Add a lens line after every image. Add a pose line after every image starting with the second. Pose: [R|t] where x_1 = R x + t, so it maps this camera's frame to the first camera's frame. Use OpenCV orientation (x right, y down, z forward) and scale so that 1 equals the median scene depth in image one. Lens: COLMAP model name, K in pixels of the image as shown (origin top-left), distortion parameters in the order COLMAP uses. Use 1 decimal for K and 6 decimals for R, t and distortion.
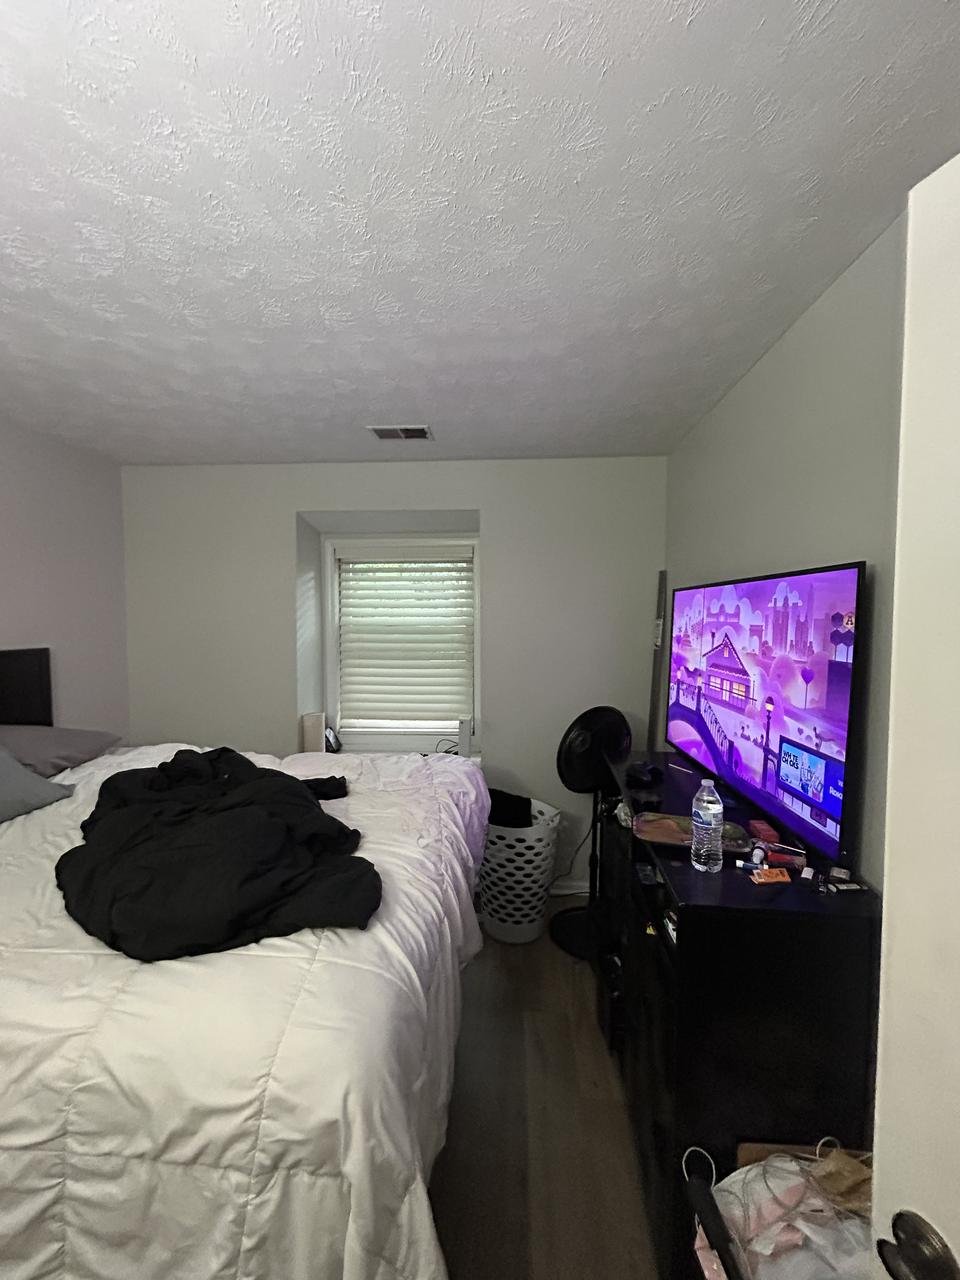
lens RADIAL K [[515.6, 0, 481.3], [0, 515.6, 638.9], [0, 0, 1]] dist [0.000336, -0.001291]
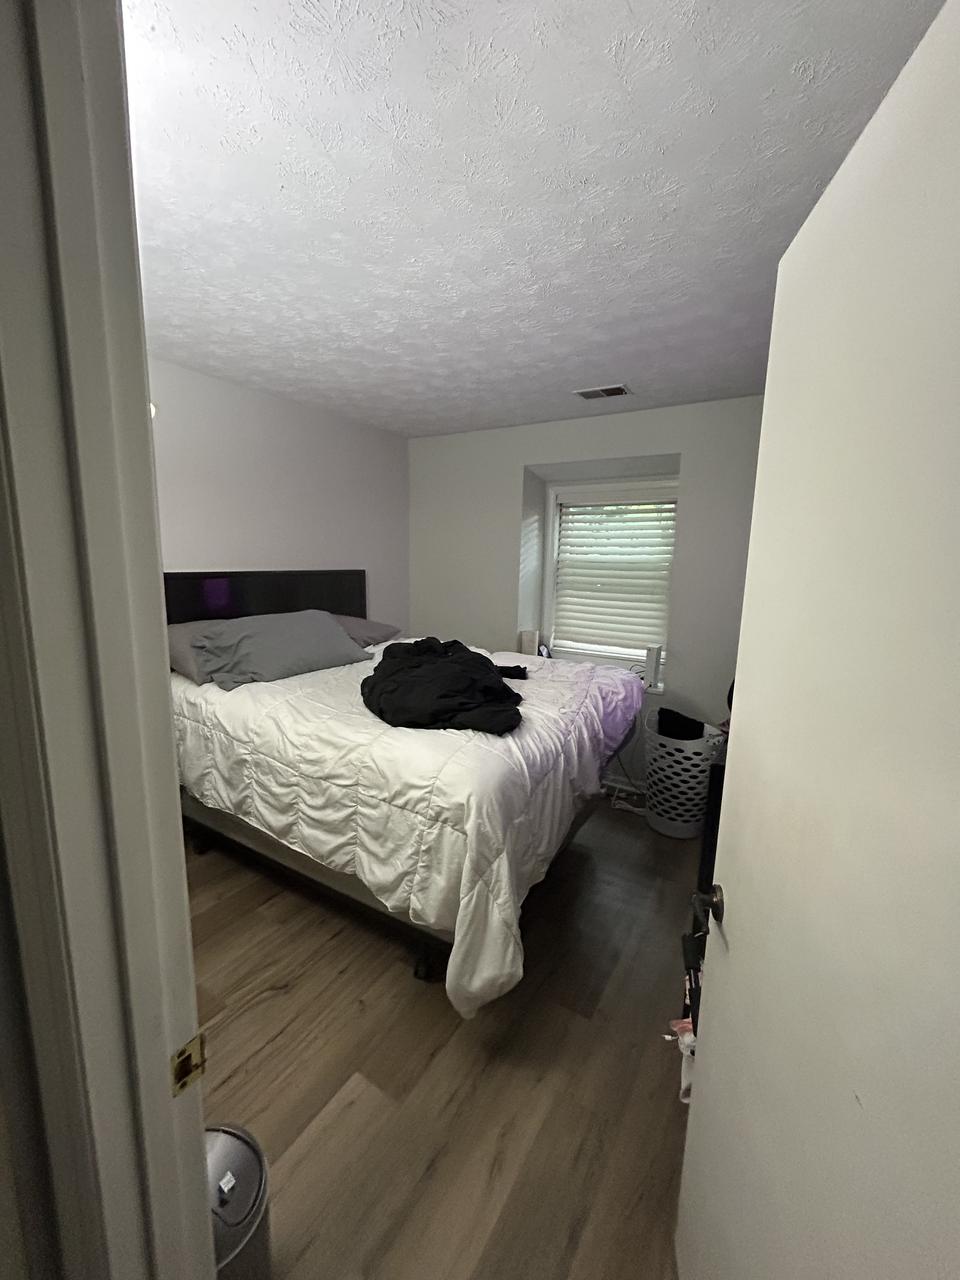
lens RADIAL K [[515.6, 0, 479.0], [0, 515.6, 641.2], [0, 0, 1]] dist [0.000336, -0.001291]
pose [[0.877983, 0.097215, -0.468717, 0.350413], [-0.042427, 0.991111, 0.126089, 0.038265], [0.476808, -0.090818, 0.874303, -0.351963]]
